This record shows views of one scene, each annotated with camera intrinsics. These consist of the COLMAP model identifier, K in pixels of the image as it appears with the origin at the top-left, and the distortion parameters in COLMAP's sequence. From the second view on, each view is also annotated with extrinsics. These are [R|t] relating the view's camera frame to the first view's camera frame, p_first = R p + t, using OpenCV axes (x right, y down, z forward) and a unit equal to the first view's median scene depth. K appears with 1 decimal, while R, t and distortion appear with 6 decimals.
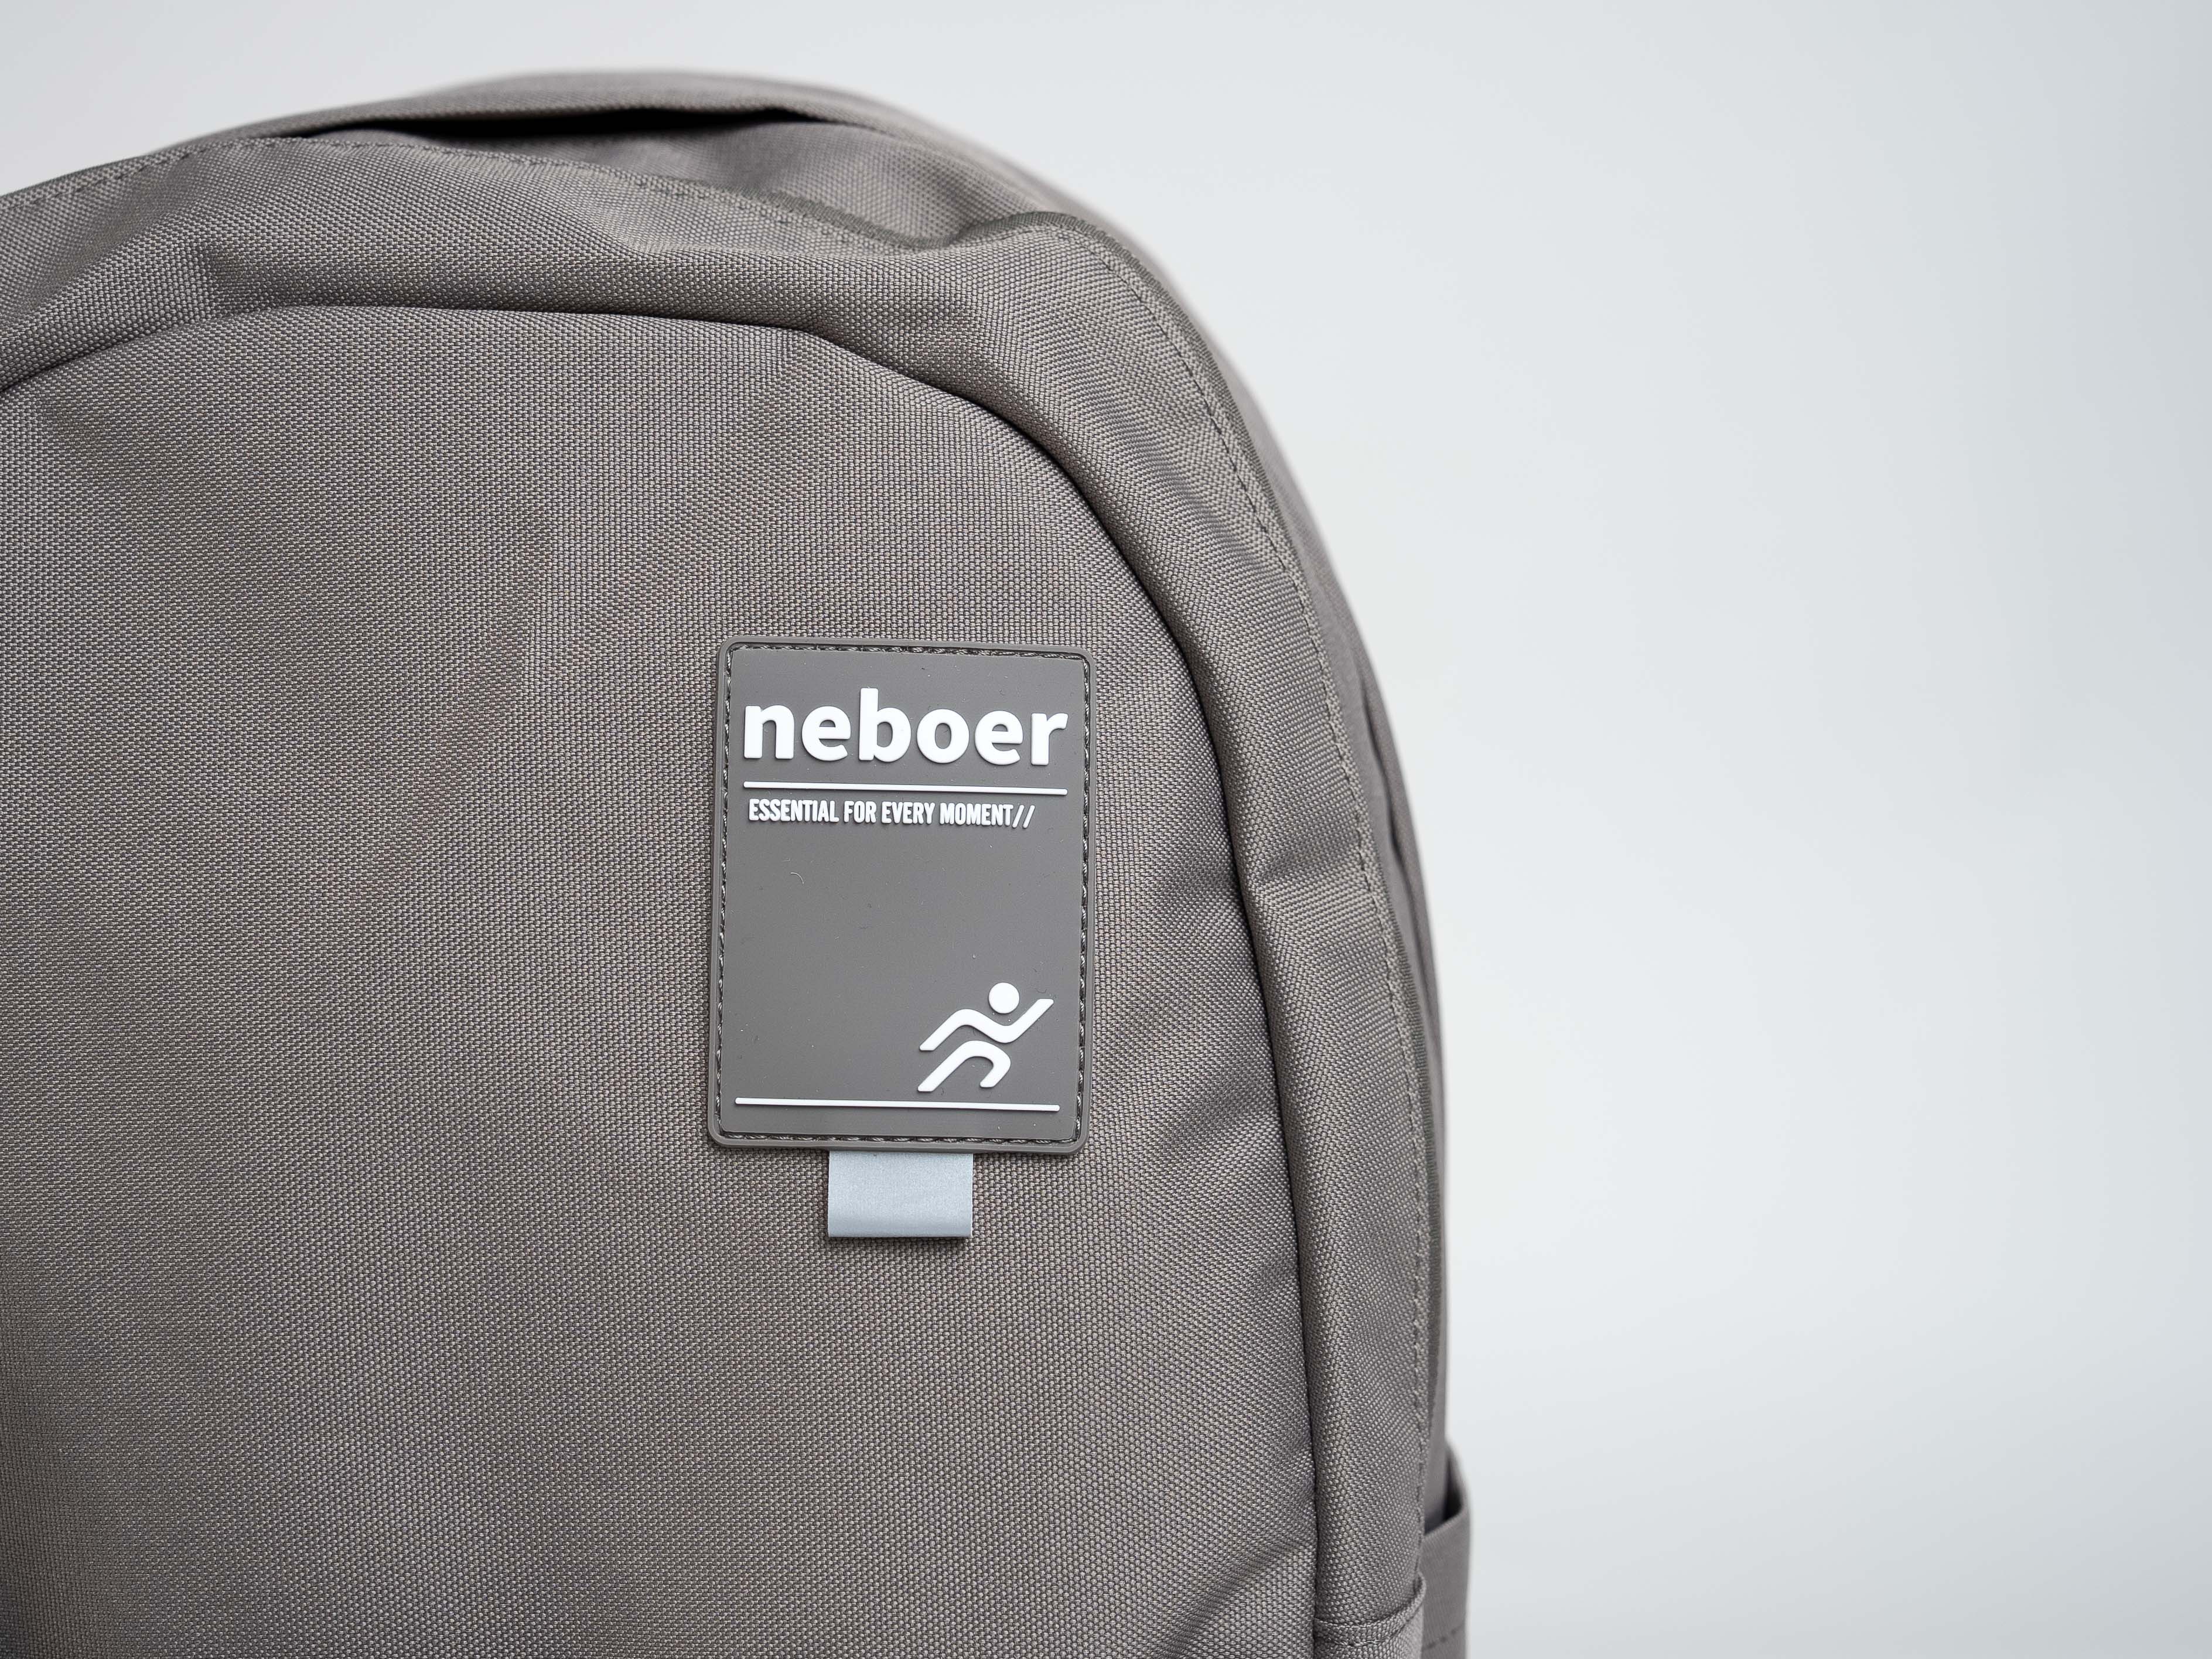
lens RADIAL K [[3398.1, 0, 1106.0], [0, 3398.1, 829.5], [0, 0, 1]] dist [0.080815, -0.111755]
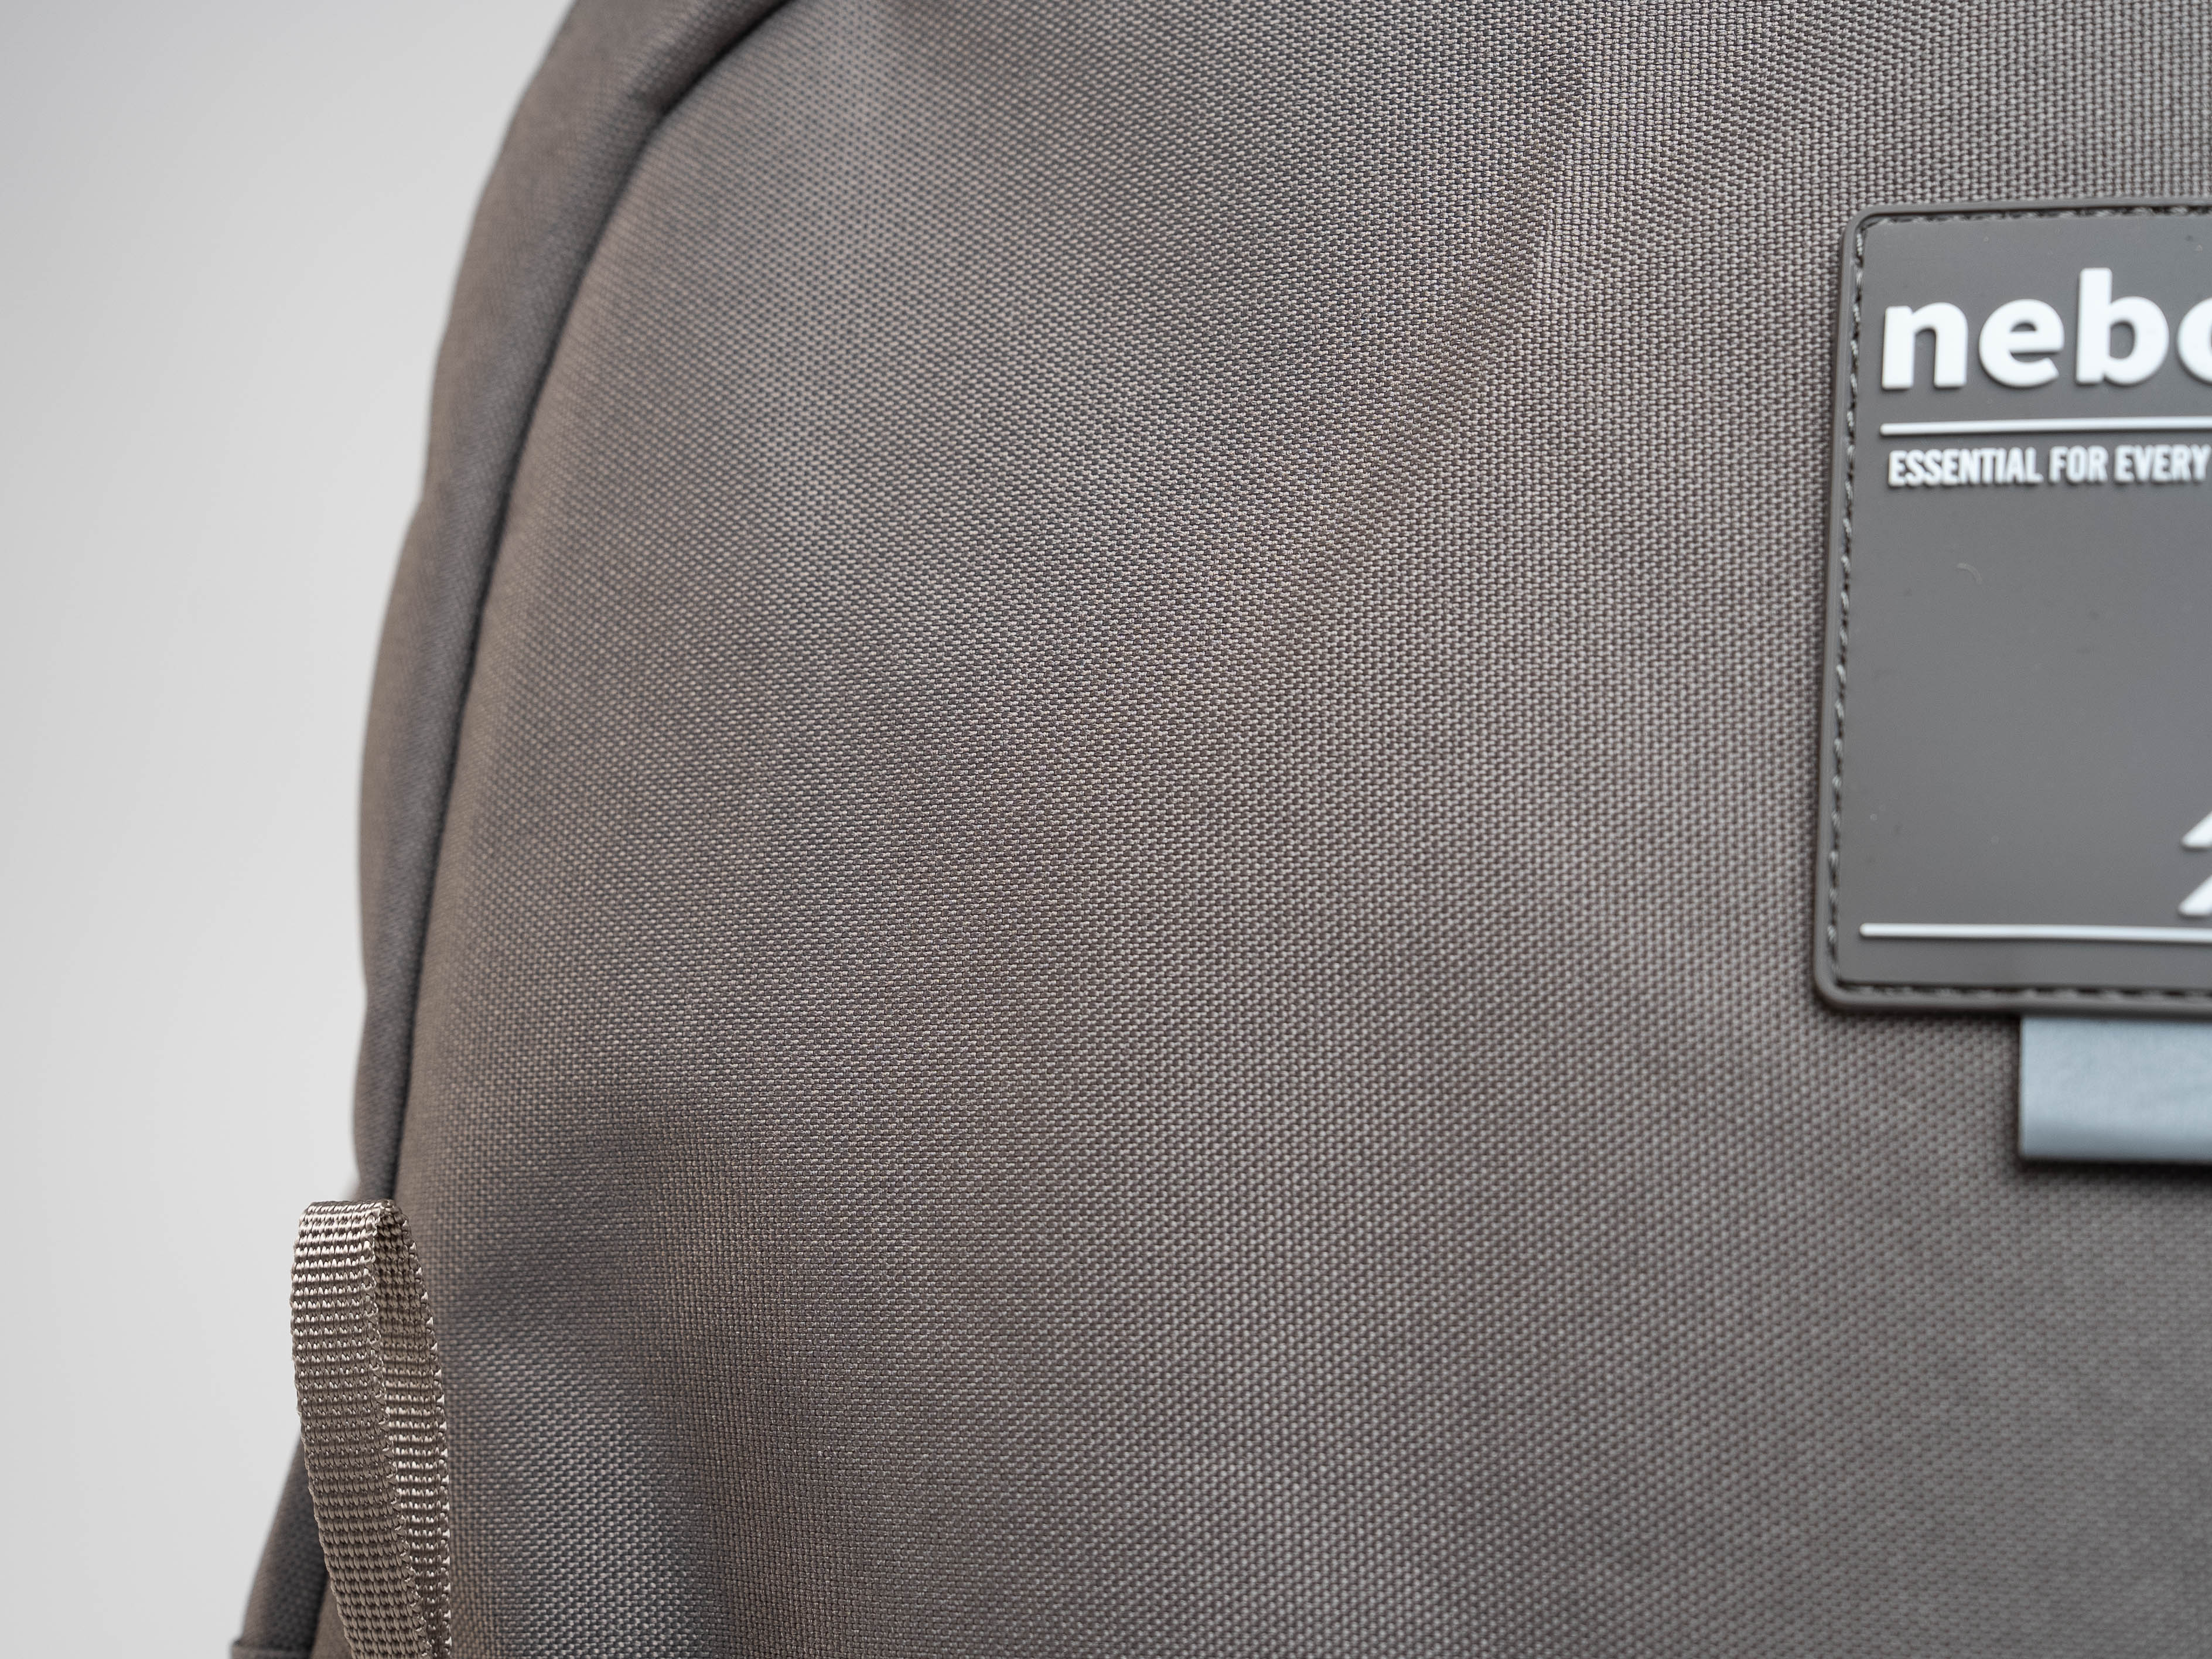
lens RADIAL K [[3398.1, 0, 1106.0], [0, 3398.1, 829.5], [0, 0, 1]] dist [0.080815, -0.111755]
pose [[0.949398, -0.001016, -0.314074, -0.045552], [-0.038177, 0.992206, -0.118612, 0.137911], [0.311747, 0.124601, 0.941960, 0.381340]]
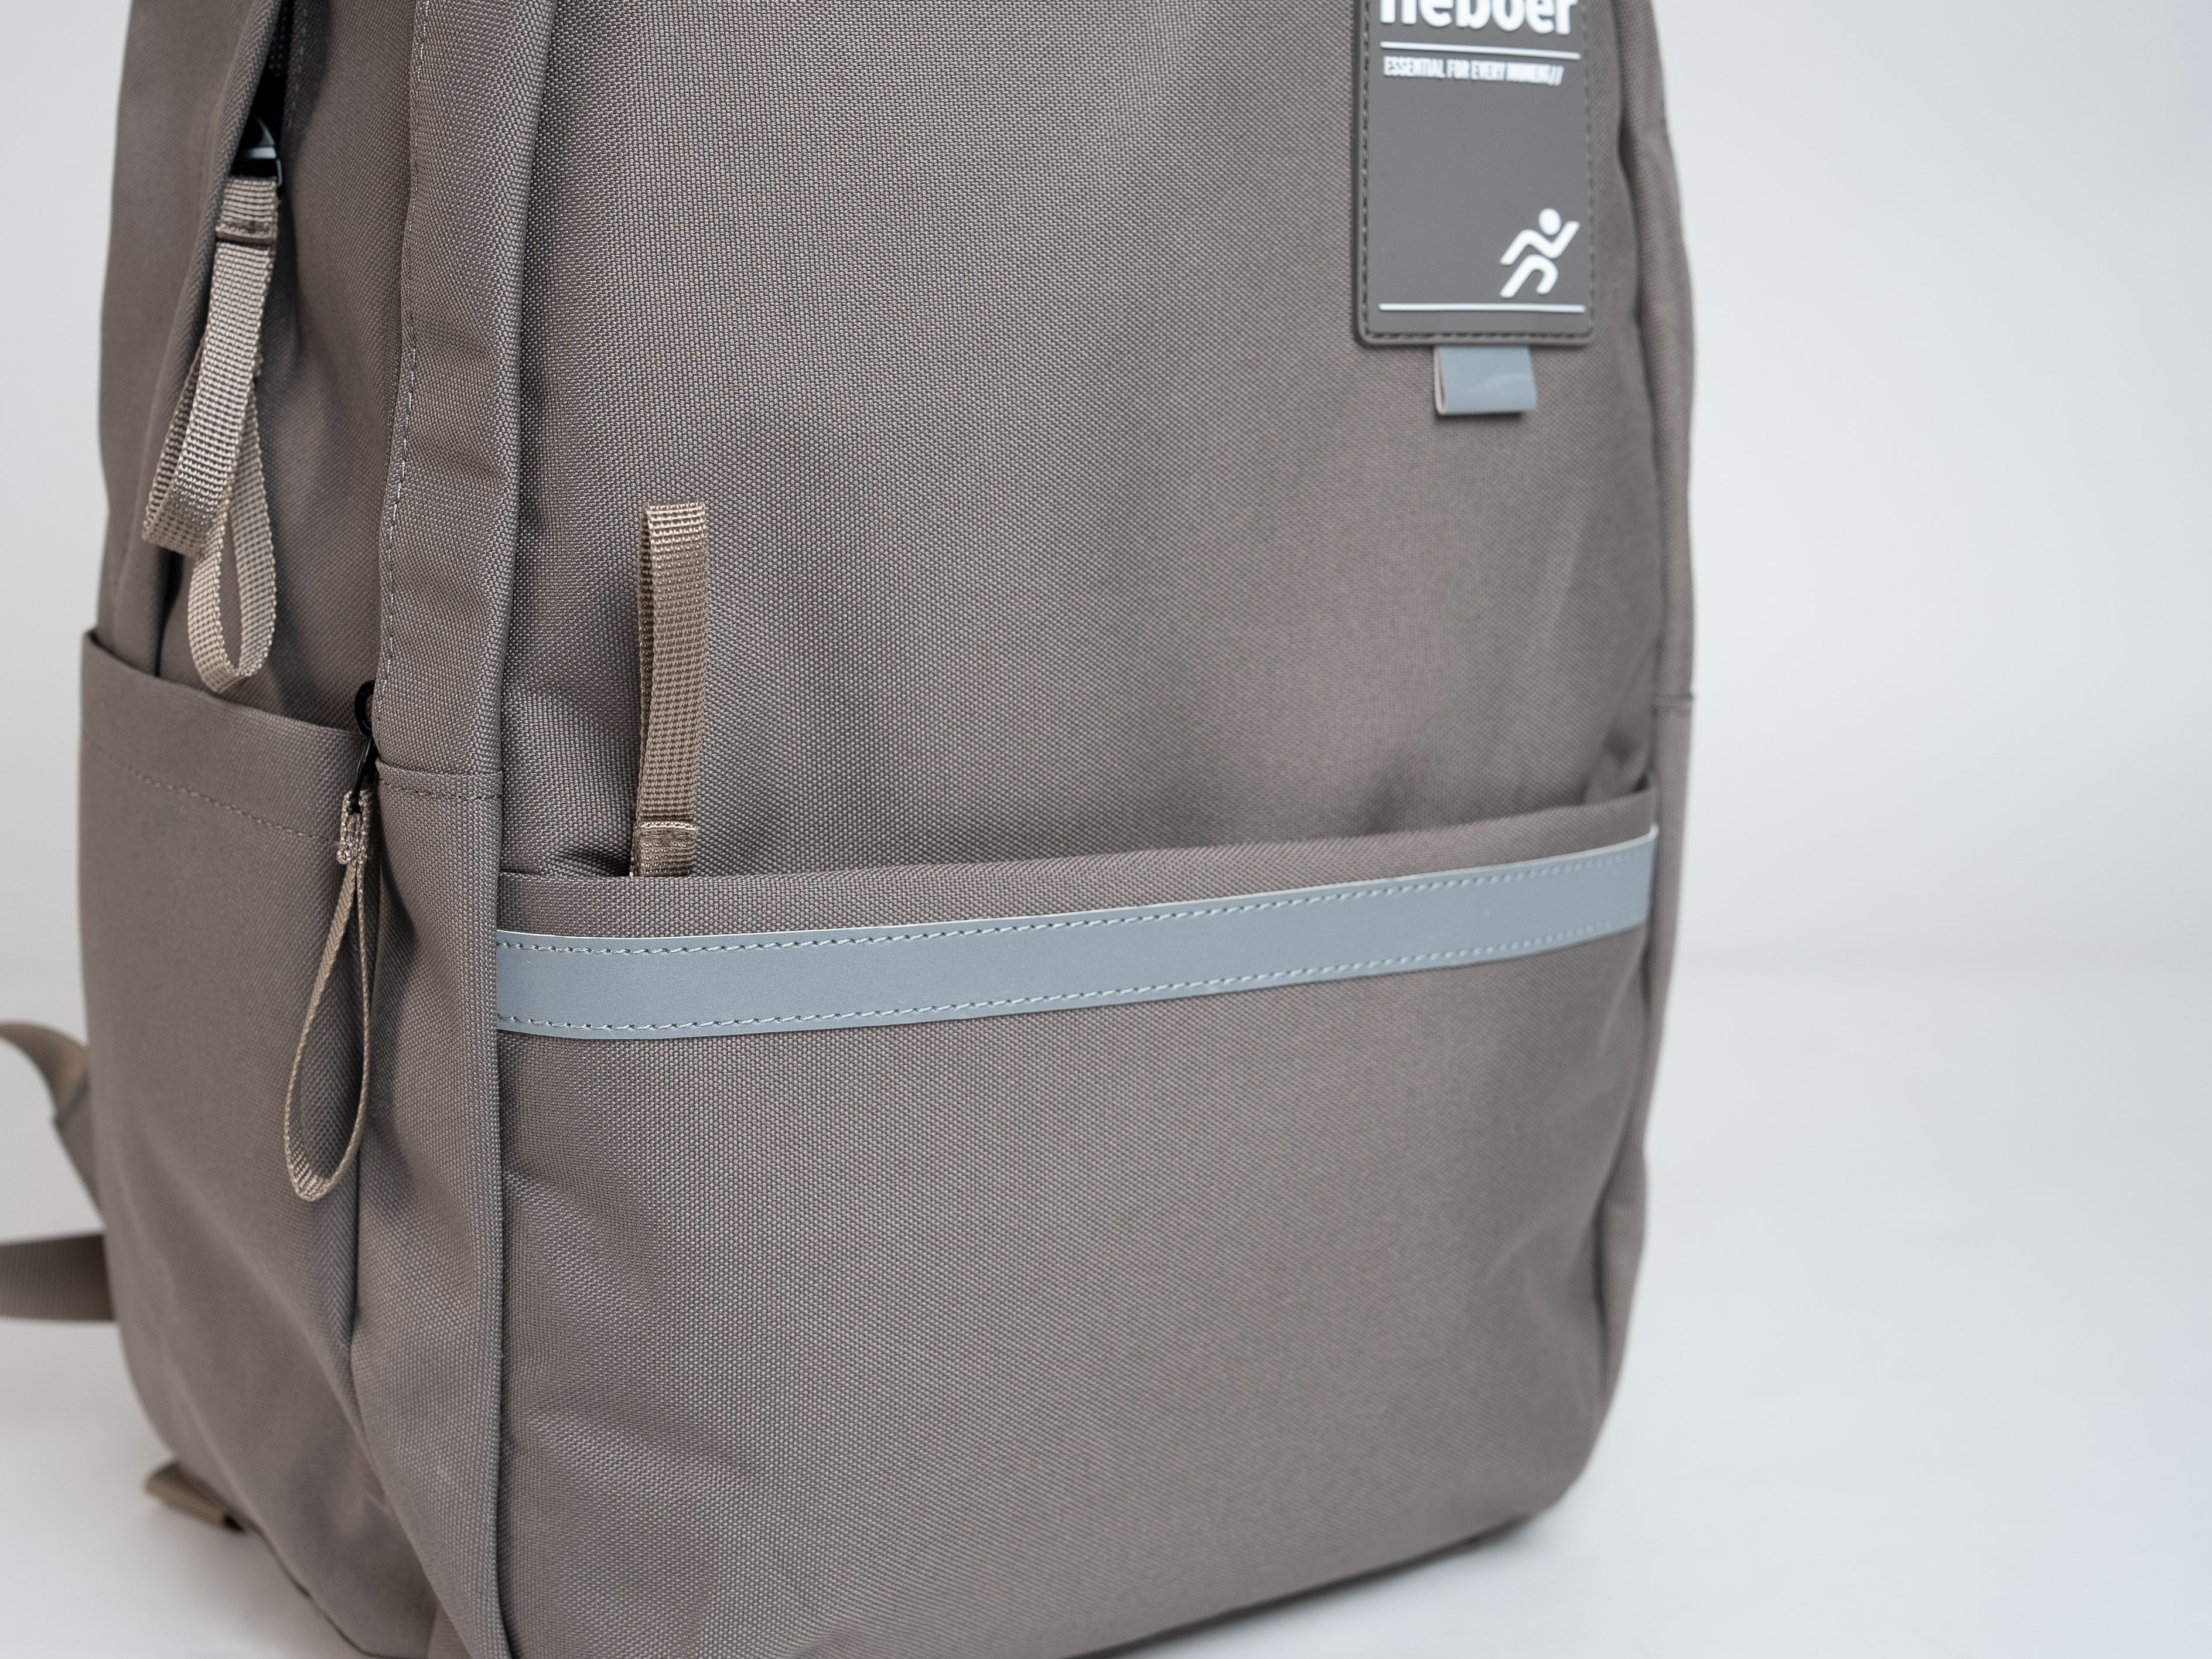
lens RADIAL K [[3398.1, 0, 1106.0], [0, 3398.1, 829.5], [0, 0, 1]] dist [0.080815, -0.111755]
pose [[0.852234, -0.094405, 0.514572, -0.848025], [-0.019088, 0.977318, 0.210915, 0.005511], [-0.522812, -0.189571, 0.831102, -0.019417]]
